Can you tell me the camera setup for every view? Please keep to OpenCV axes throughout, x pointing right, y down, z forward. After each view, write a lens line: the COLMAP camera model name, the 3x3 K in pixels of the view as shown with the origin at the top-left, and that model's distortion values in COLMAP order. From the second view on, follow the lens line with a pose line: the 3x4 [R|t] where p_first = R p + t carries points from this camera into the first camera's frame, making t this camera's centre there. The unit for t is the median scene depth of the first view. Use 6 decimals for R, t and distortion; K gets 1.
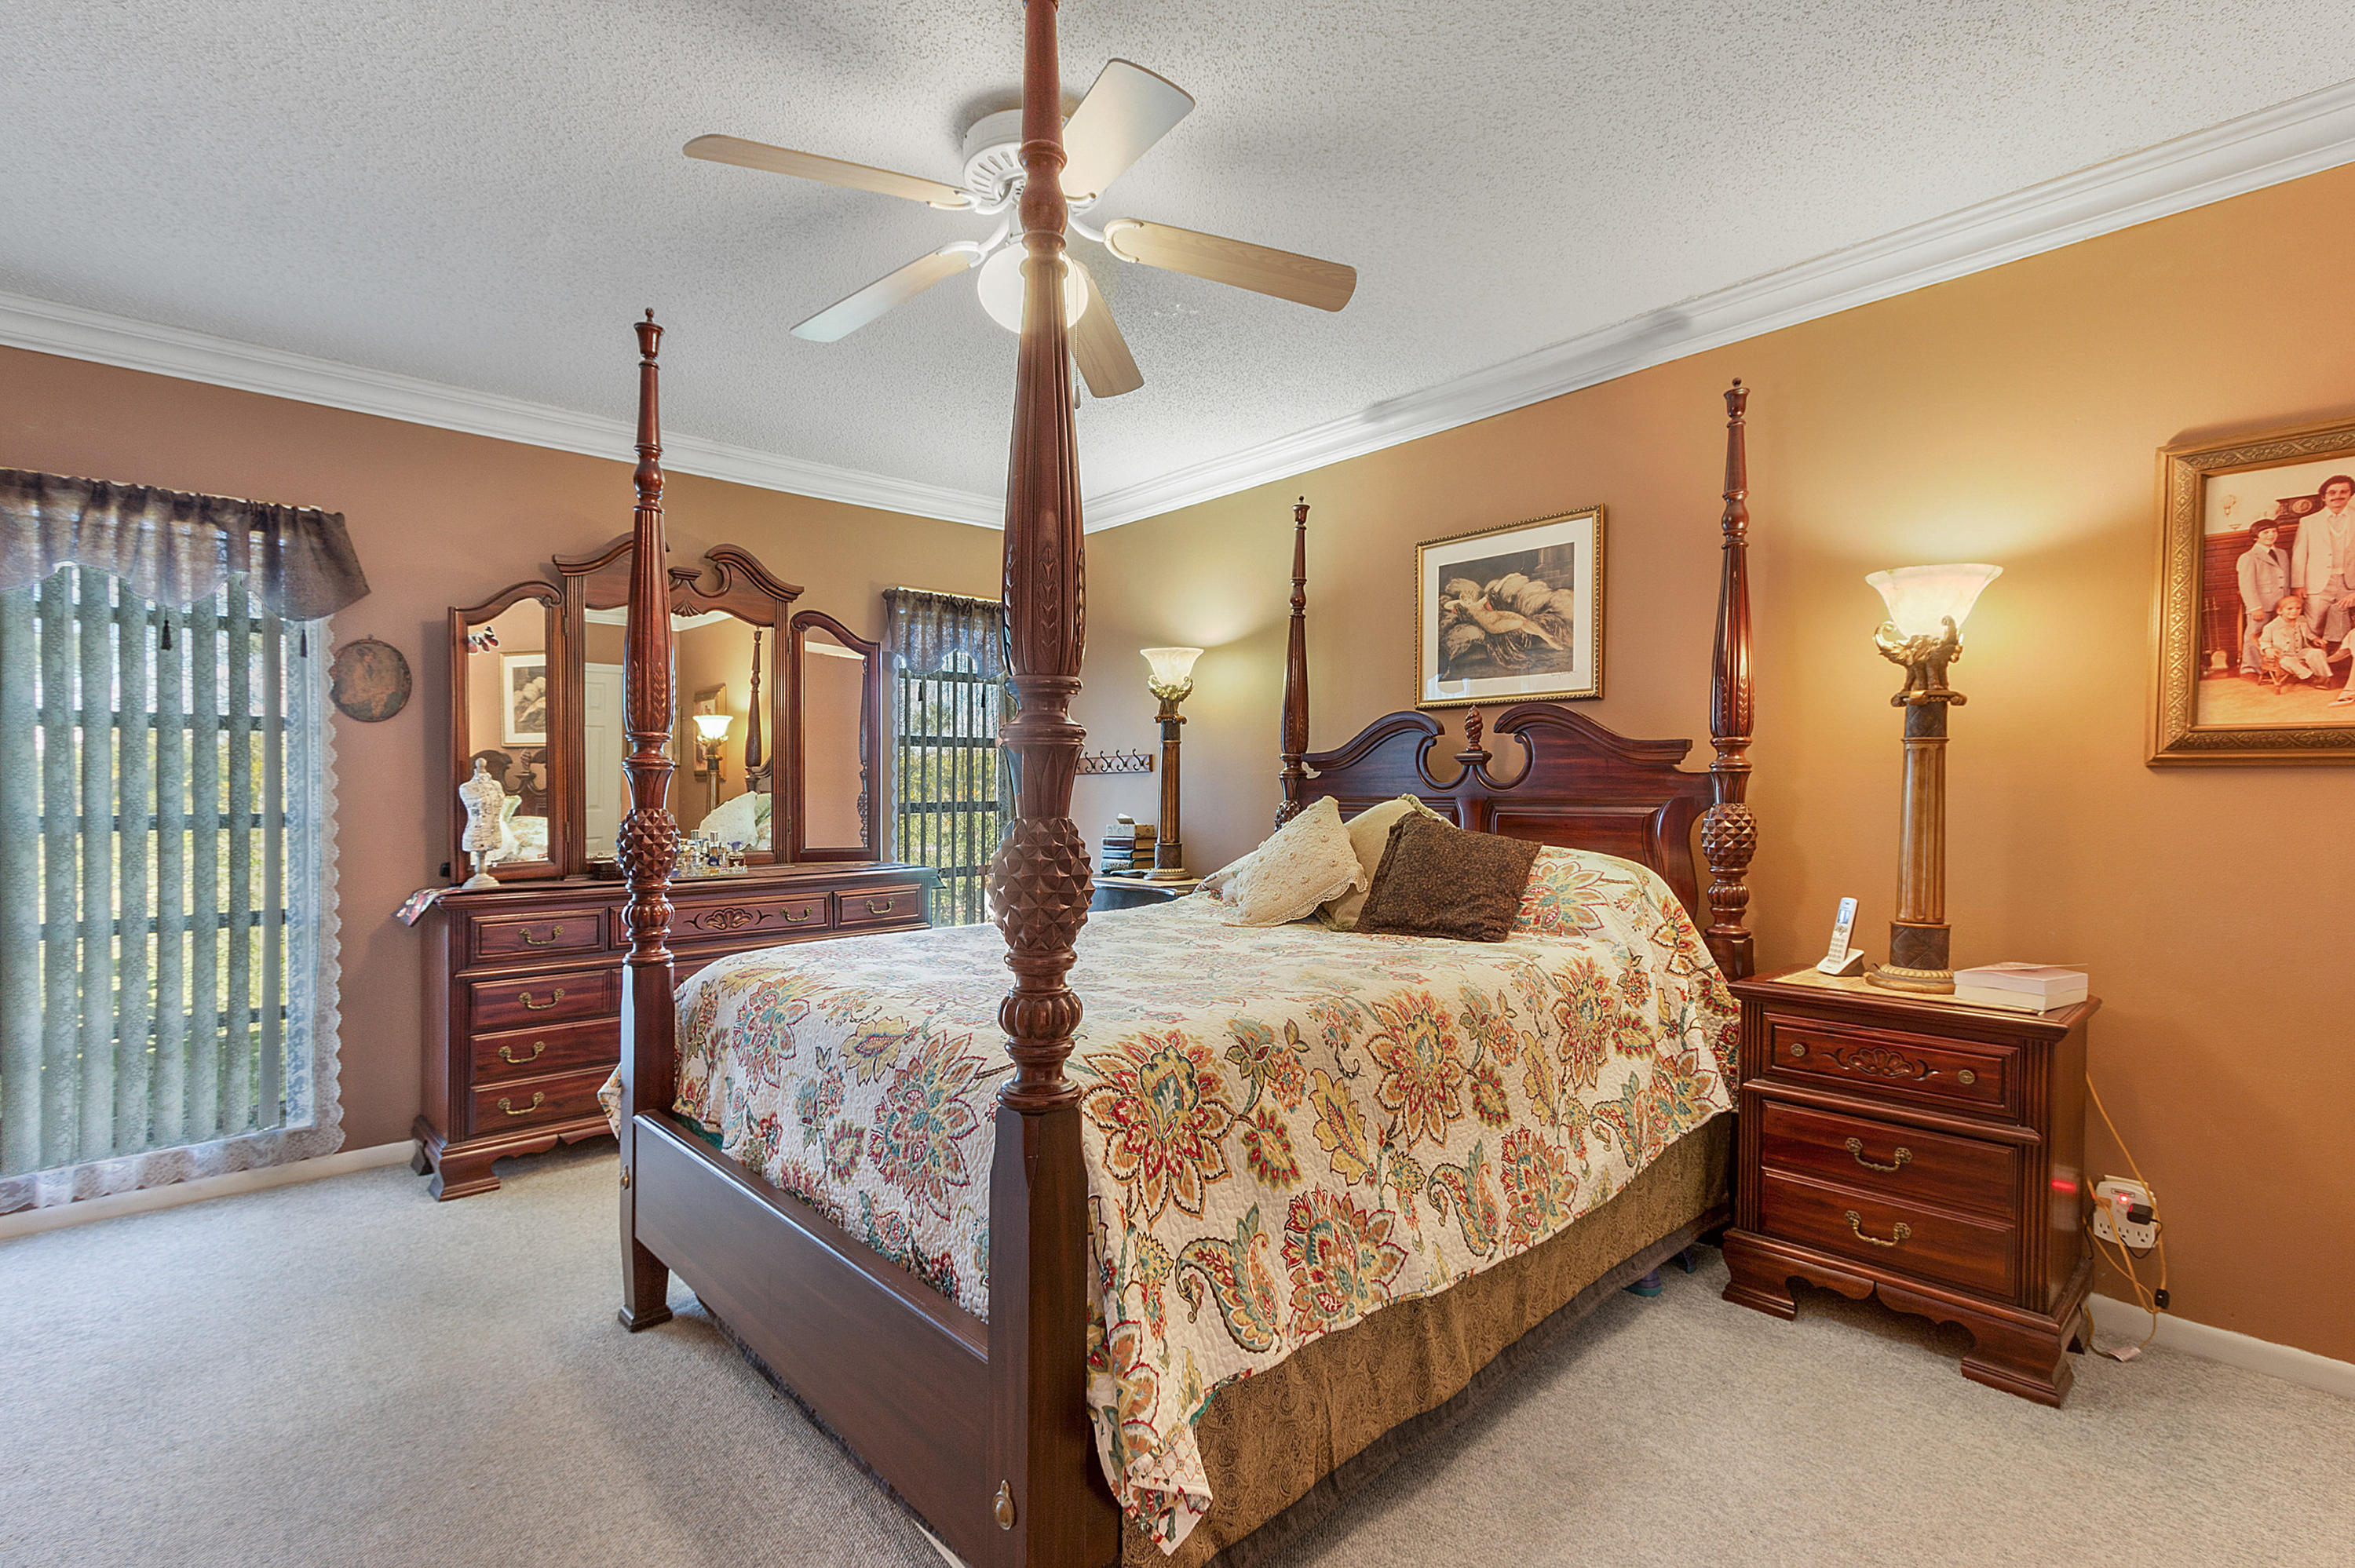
lens RADIAL K [[1082.9, 0, 1177.5], [0, 1082.9, 784.0], [0, 0, 1]] dist [0.003858, 0.000023]
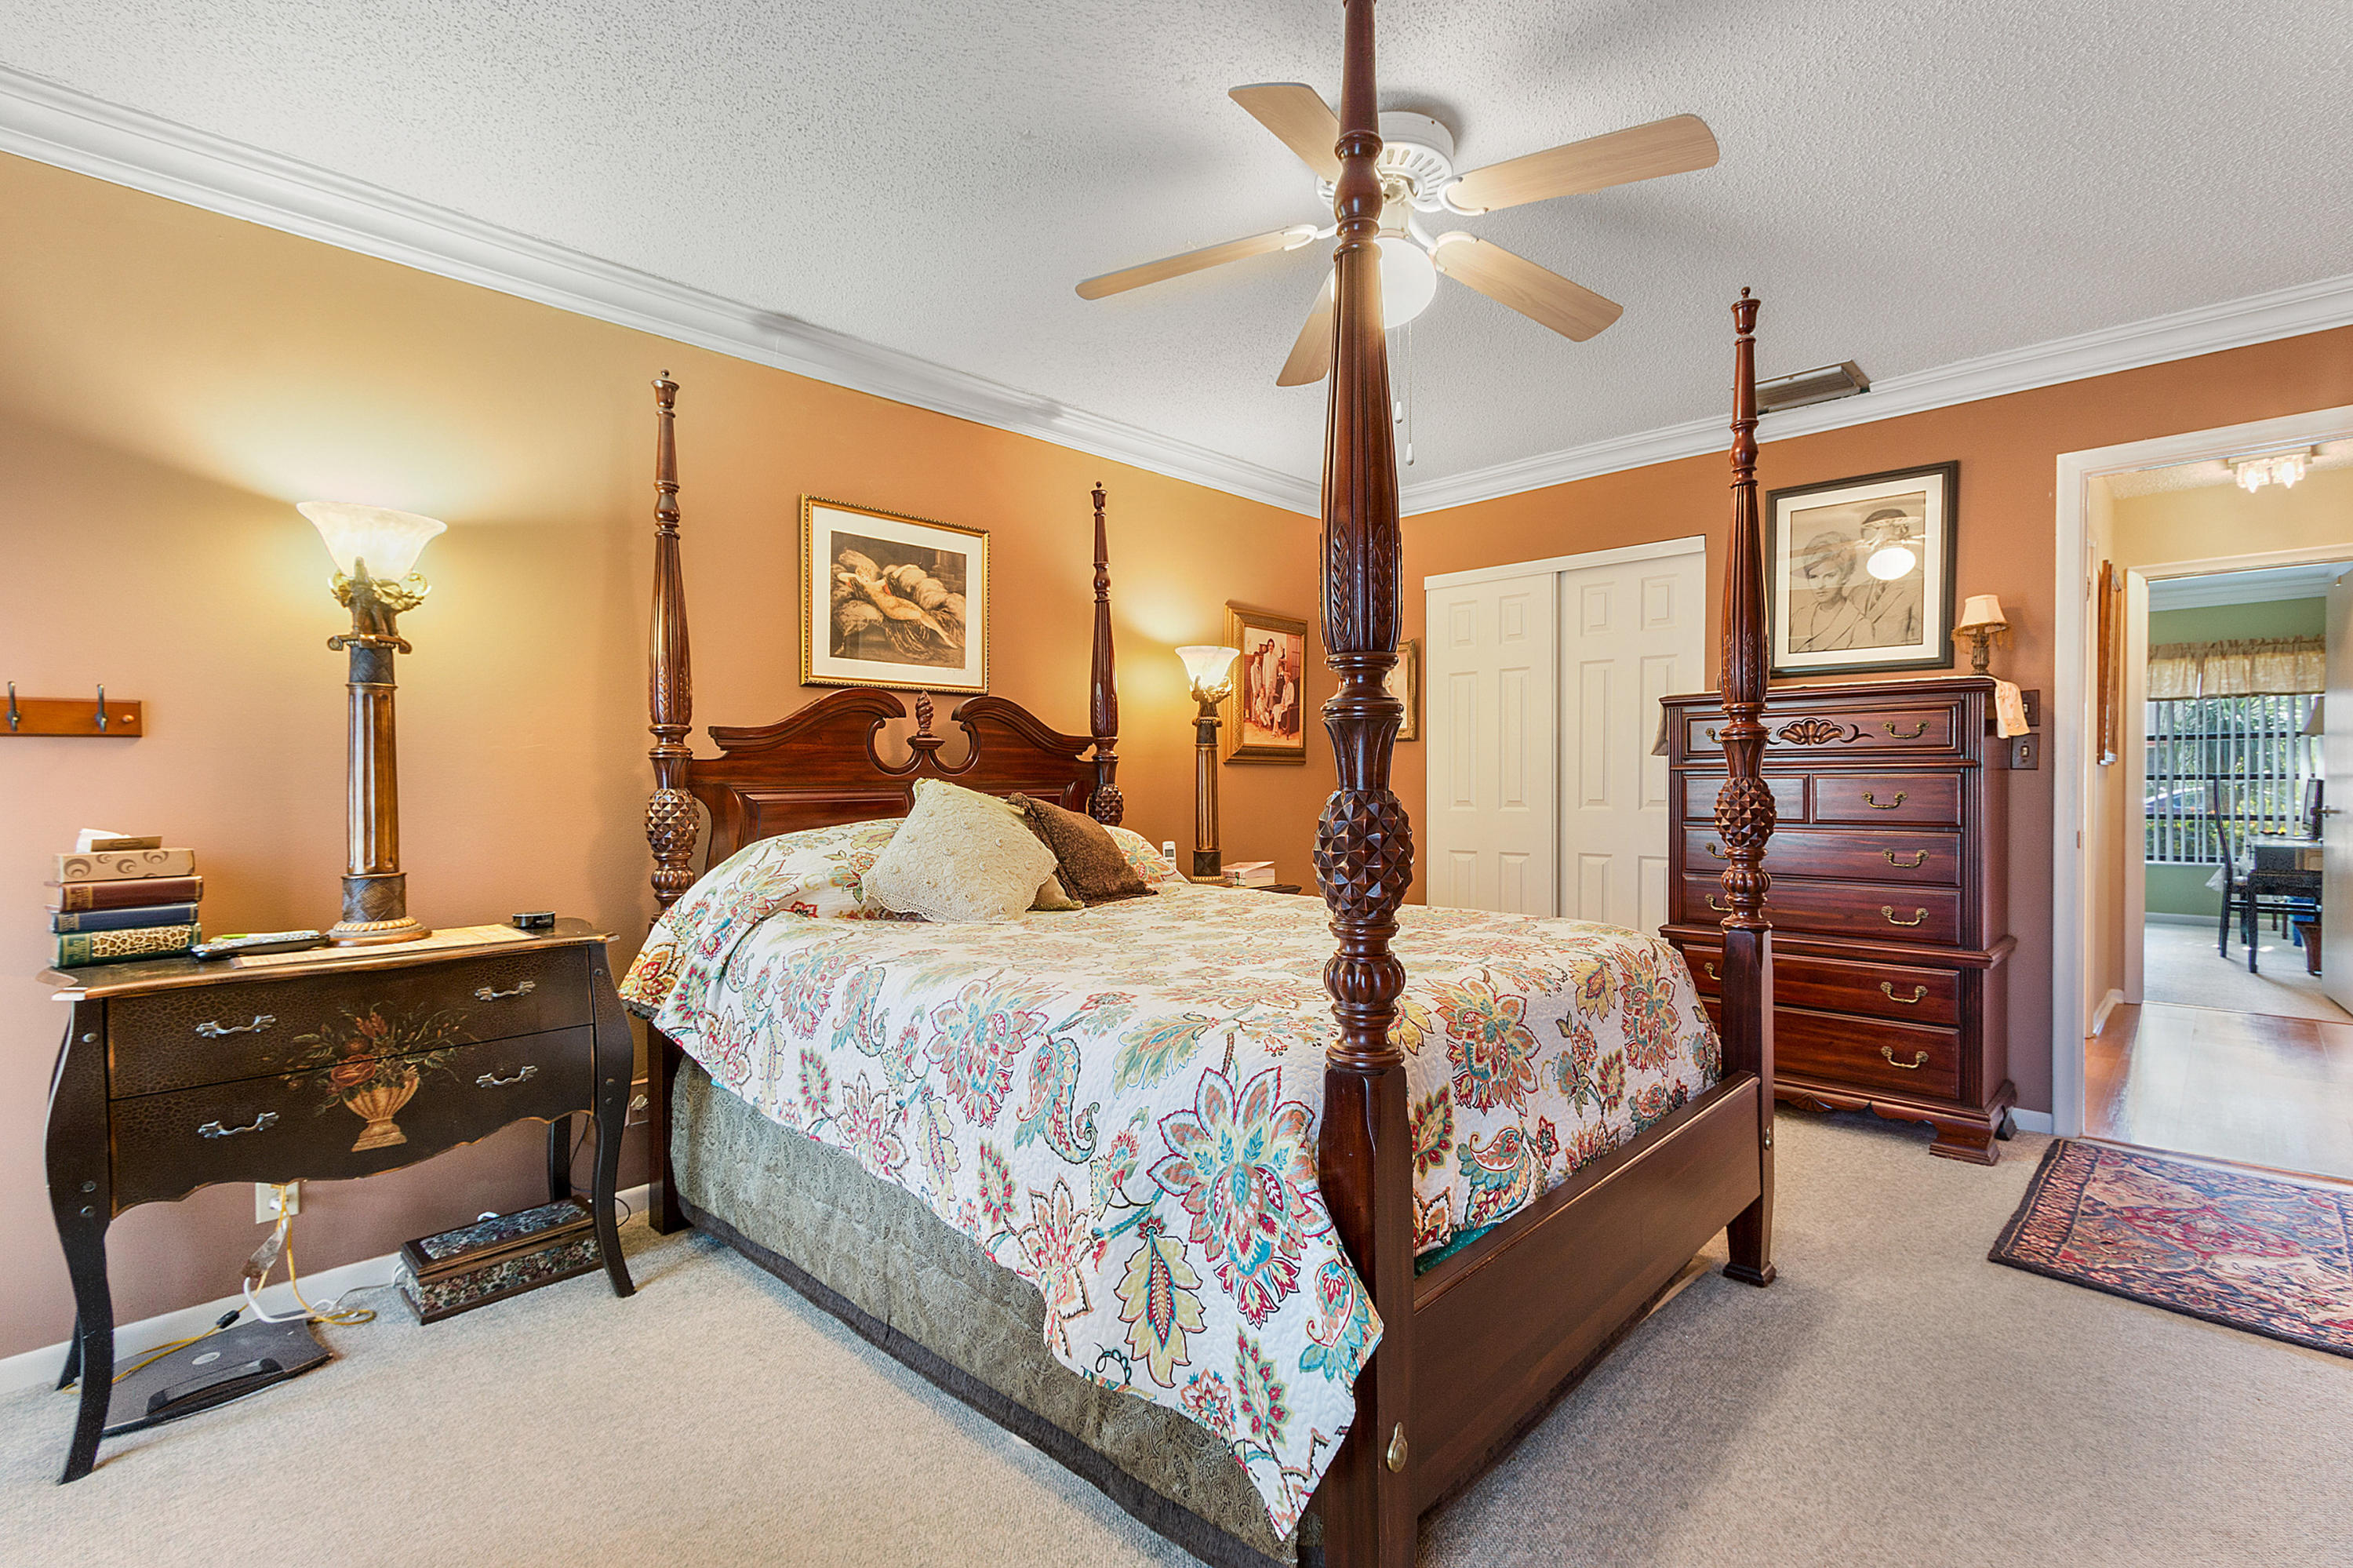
lens RADIAL K [[1140.9, 0, 1176.5], [0, 1140.9, 784.0], [0, 0, 1]] dist [0.007490, -0.000066]
pose [[-0.094560, -0.000584, 0.995519, -0.812068], [0.002981, 0.999995, 0.000870, 0.013972], [-0.995515, 0.003050, -0.094558, 0.873612]]
